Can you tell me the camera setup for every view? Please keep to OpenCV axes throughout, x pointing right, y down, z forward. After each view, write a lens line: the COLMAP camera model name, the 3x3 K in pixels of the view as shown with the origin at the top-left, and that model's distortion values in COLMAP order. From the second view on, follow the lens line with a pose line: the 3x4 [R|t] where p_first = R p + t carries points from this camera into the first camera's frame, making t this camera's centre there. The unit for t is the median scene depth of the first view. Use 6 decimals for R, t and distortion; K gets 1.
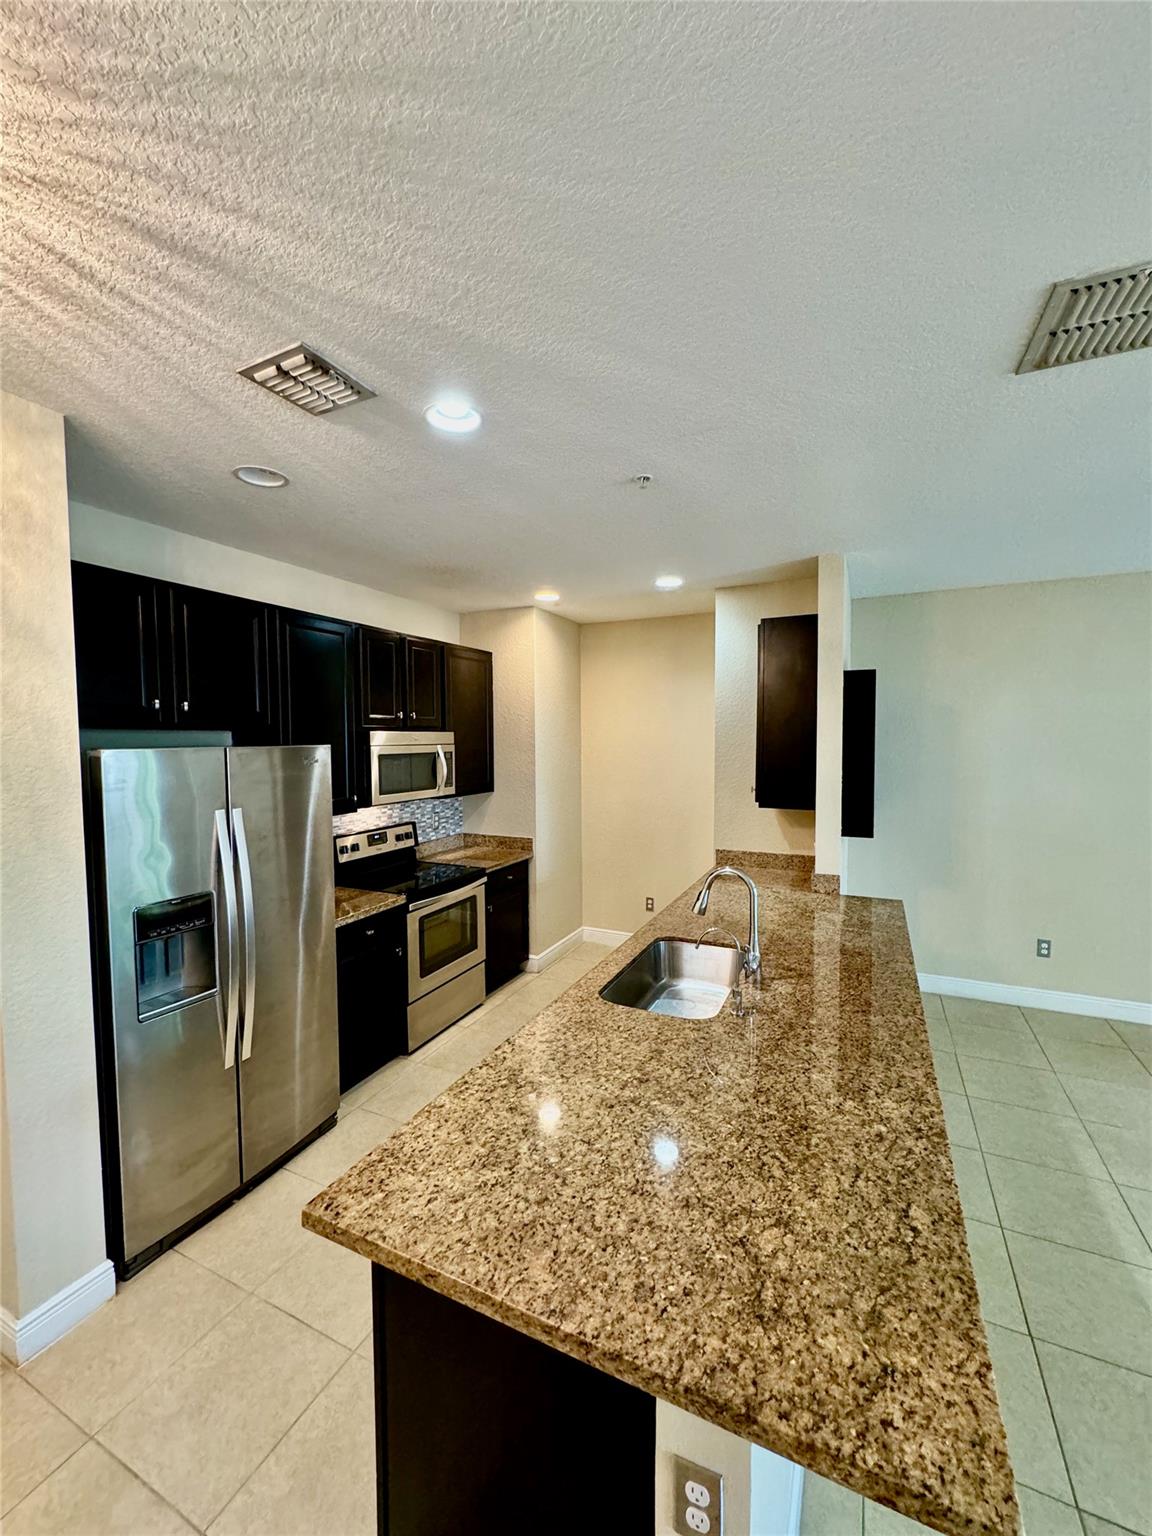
lens RADIAL K [[613.3, 0, 580.8], [0, 613.3, 772.0], [0, 0, 1]] dist [-0.000353, 0.000669]
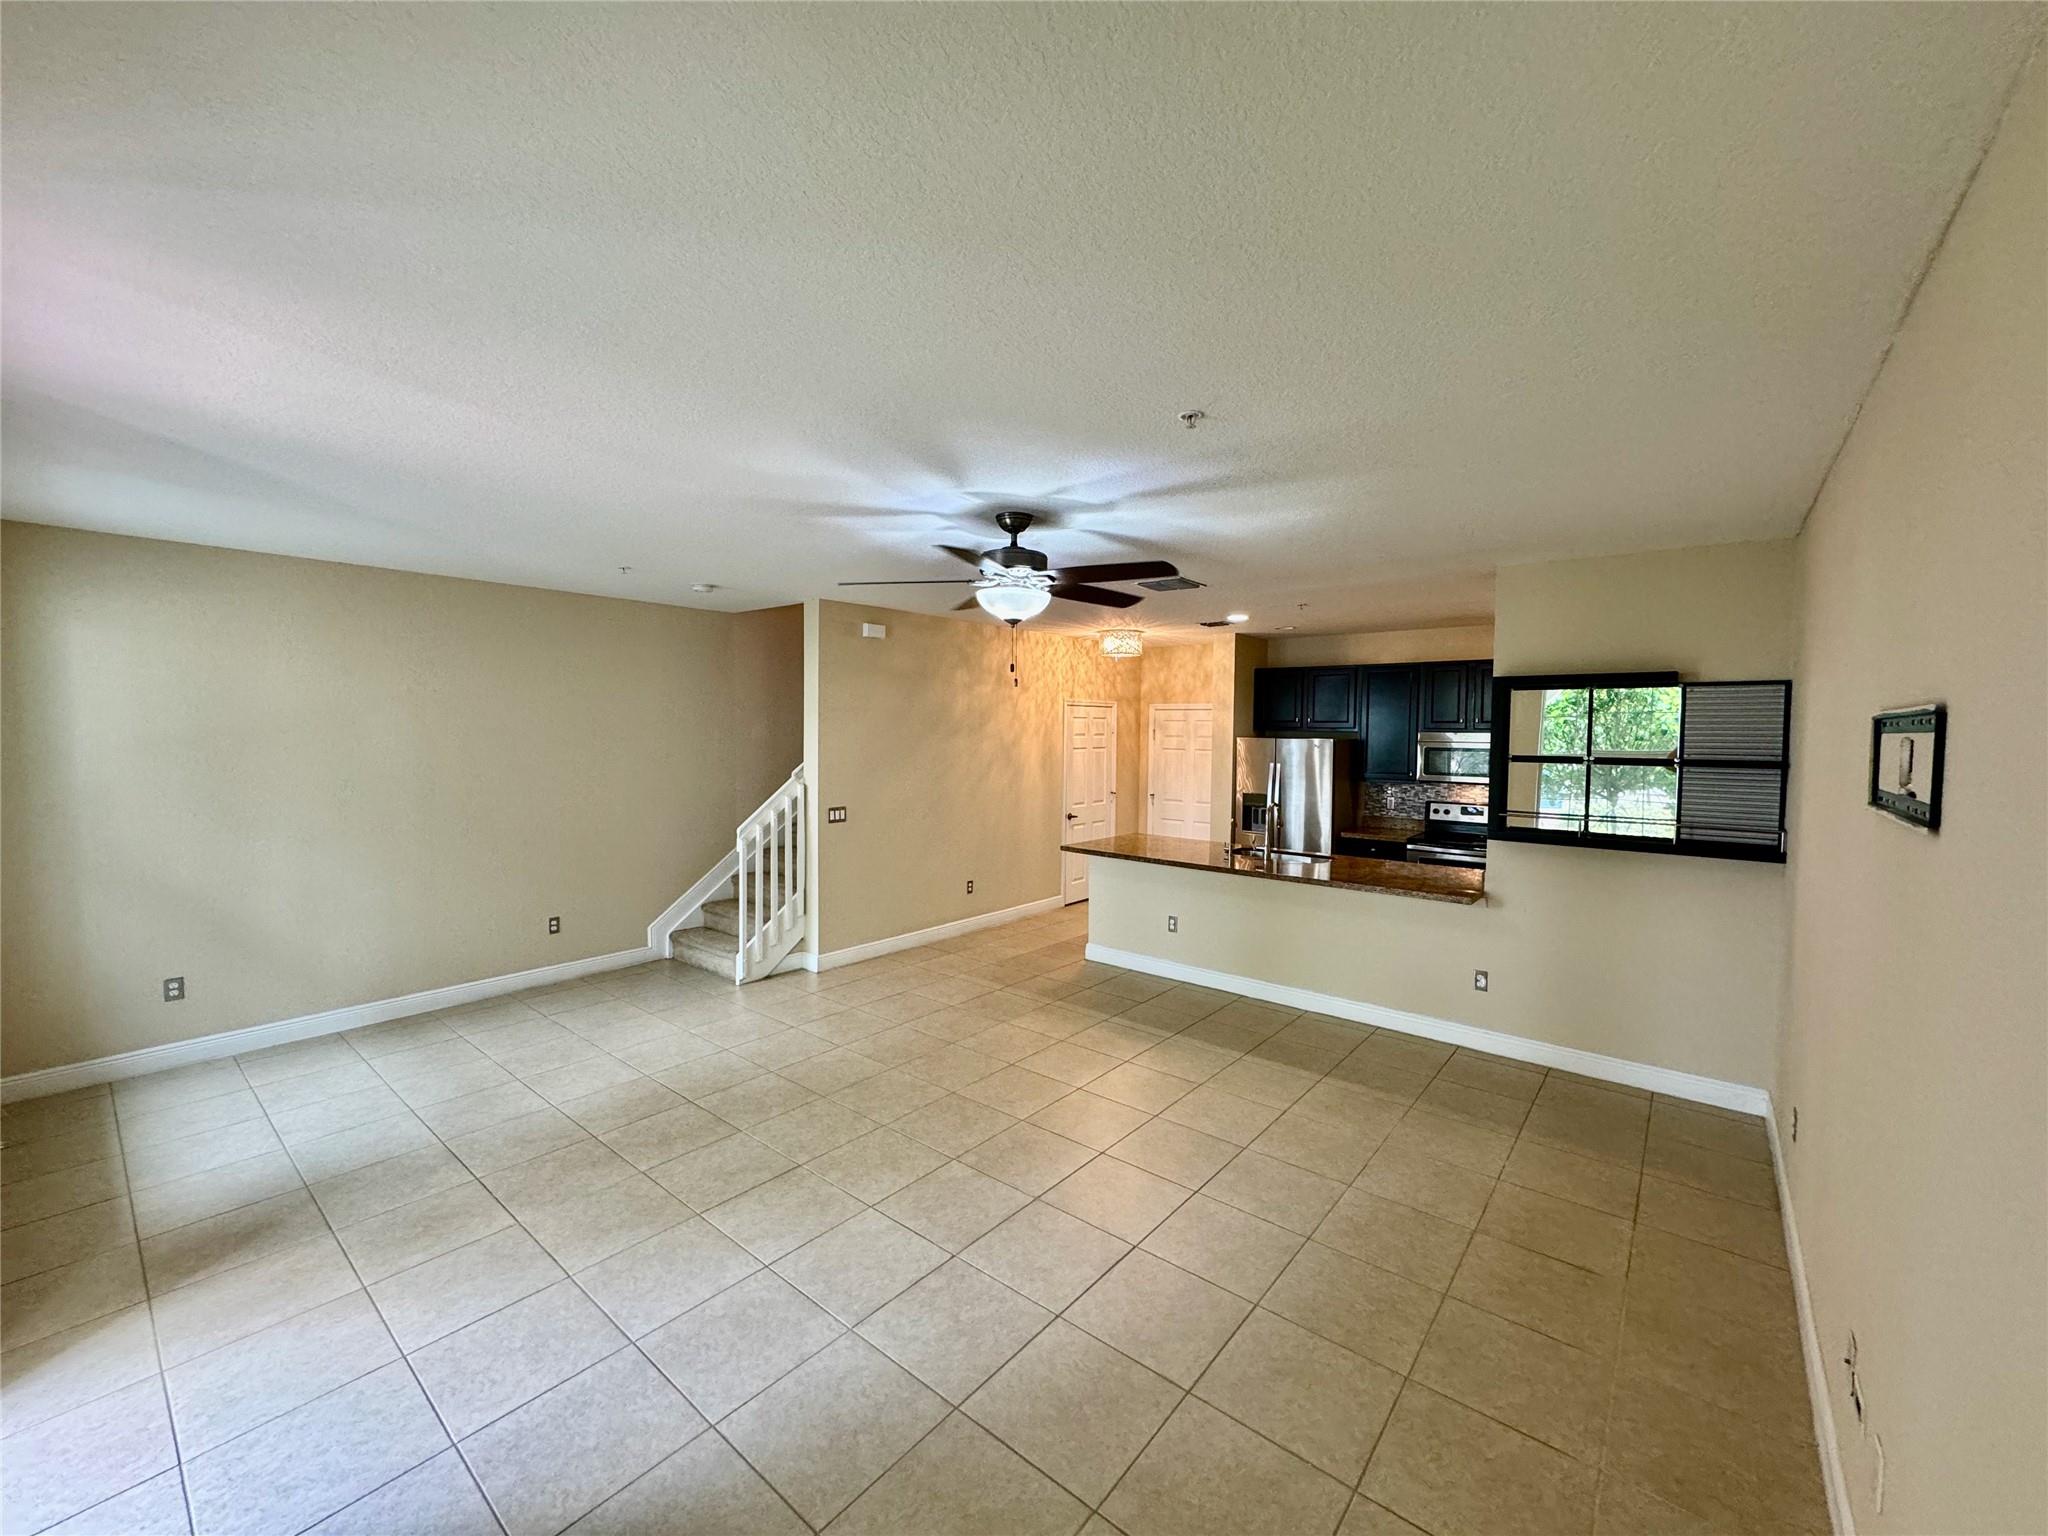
lens RADIAL K [[817.7, 0, 1022.1], [0, 817.7, 770.2], [0, 0, 1]] dist [-0.000353, 0.000669]
pose [[-0.249365, 0.053632, -0.966923, 2.146425], [-0.063258, 0.995431, 0.071527, -0.061935], [0.966341, 0.079002, -0.244833, 0.609879]]
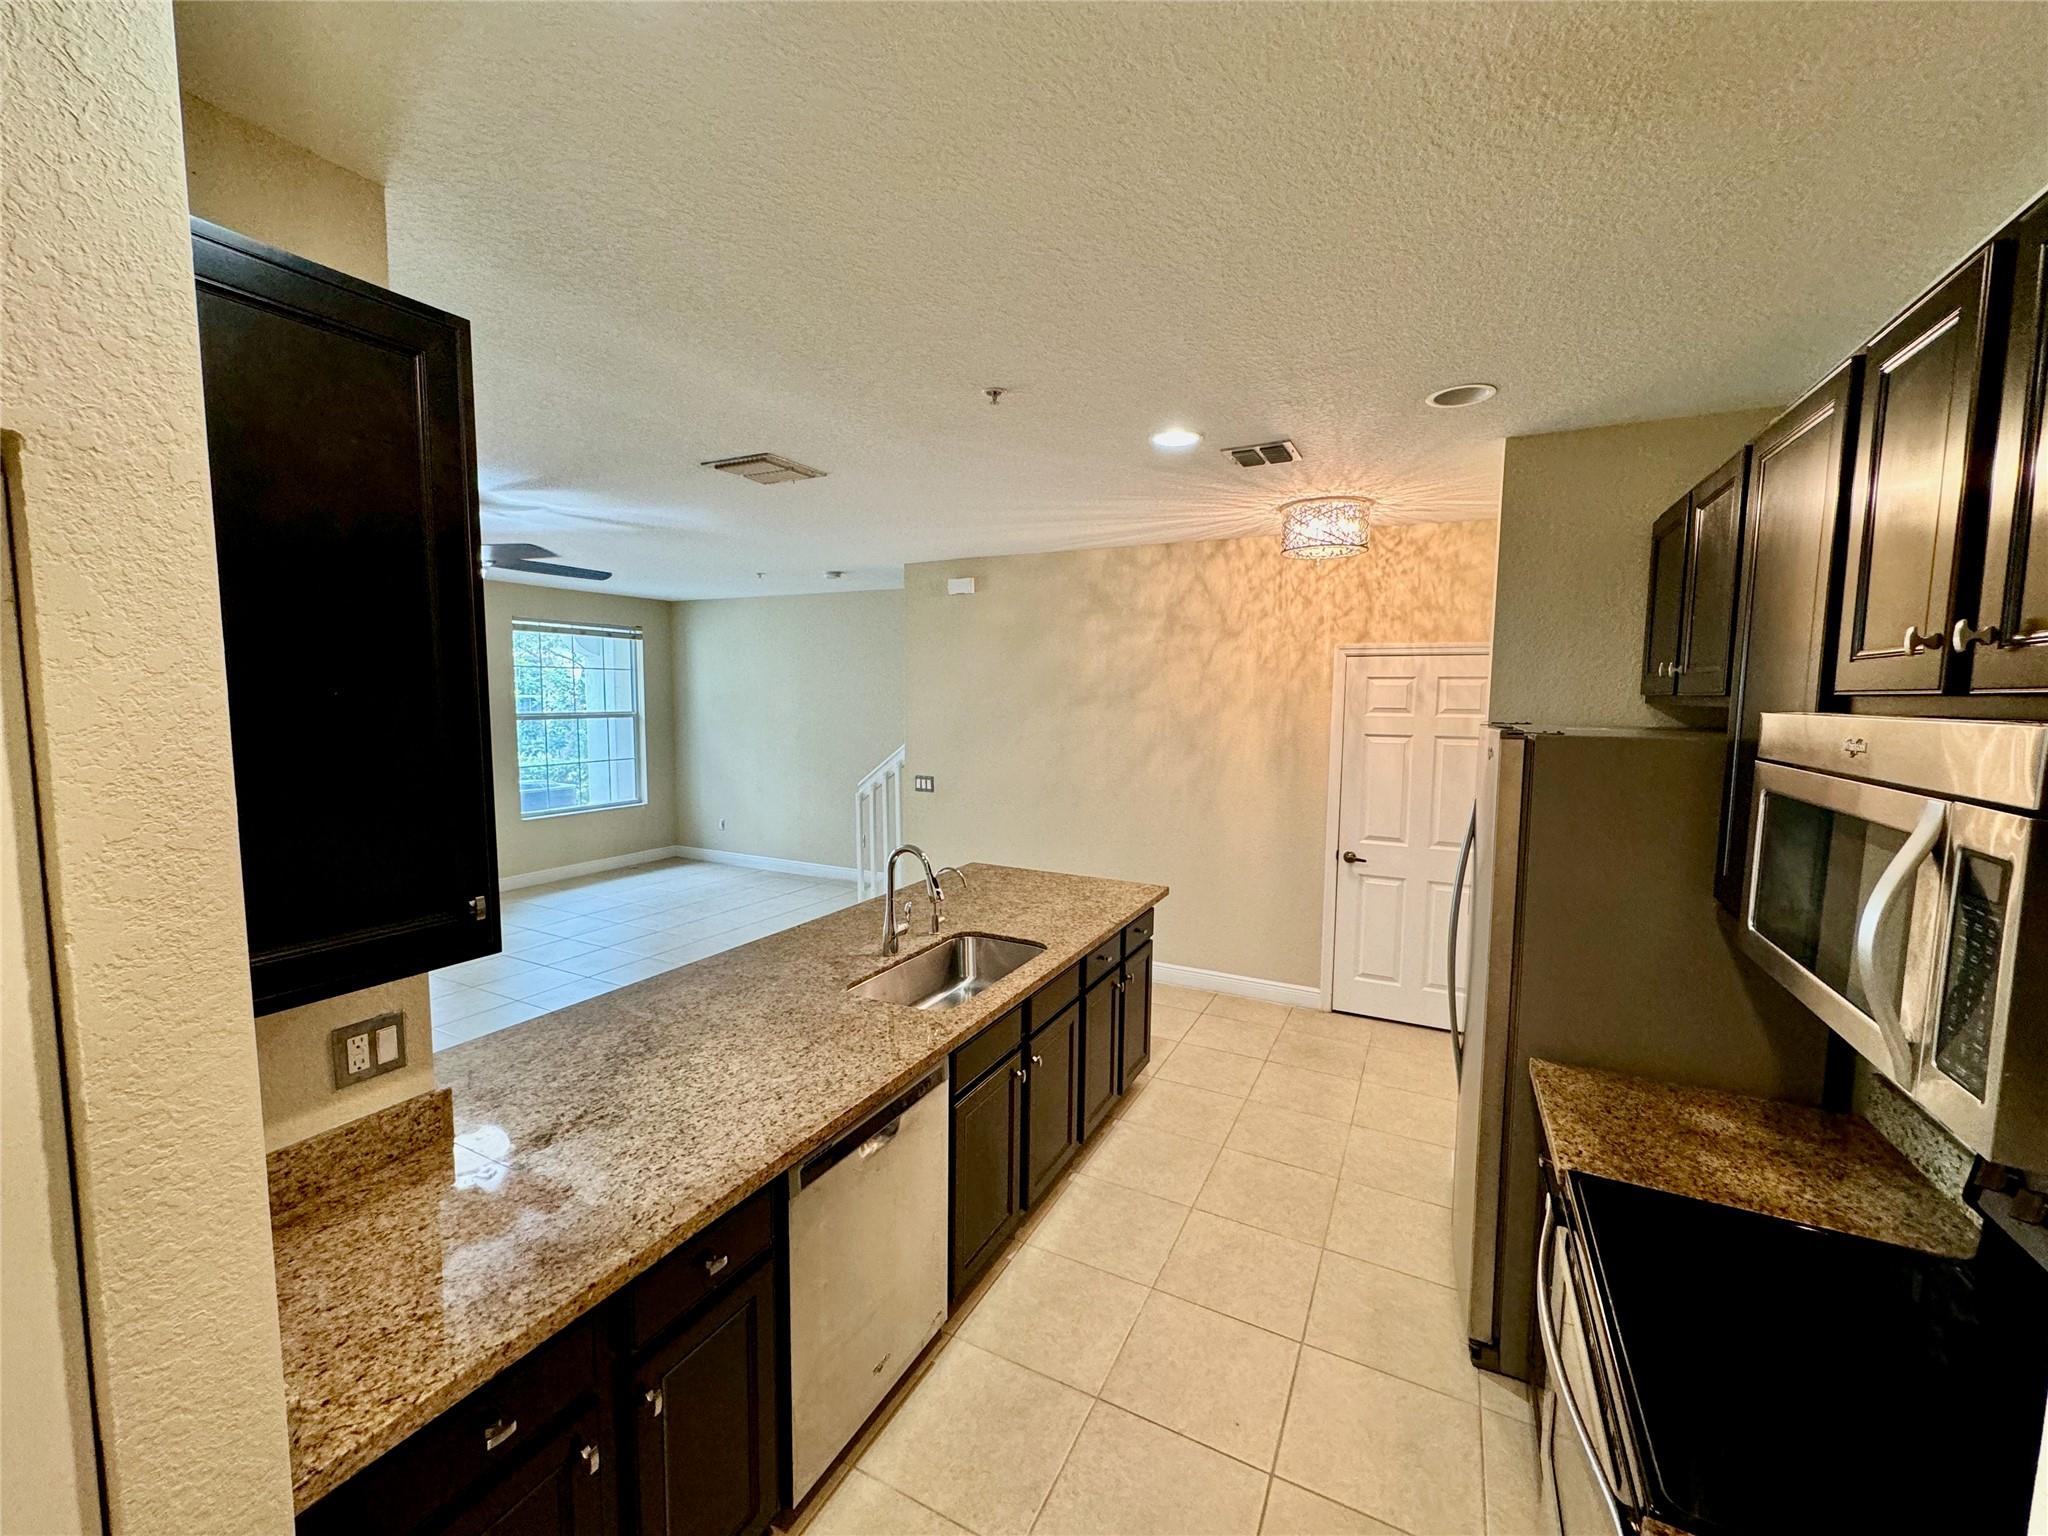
lens RADIAL K [[817.7, 0, 1017.7], [0, 817.7, 765.1], [0, 0, 1]] dist [-0.000353, 0.000669]
pose [[-0.999144, -0.009148, 0.040350, 0.018217], [-0.003190, 0.989380, 0.145315, -0.109278], [-0.041251, 0.145061, -0.988562, 1.604144]]
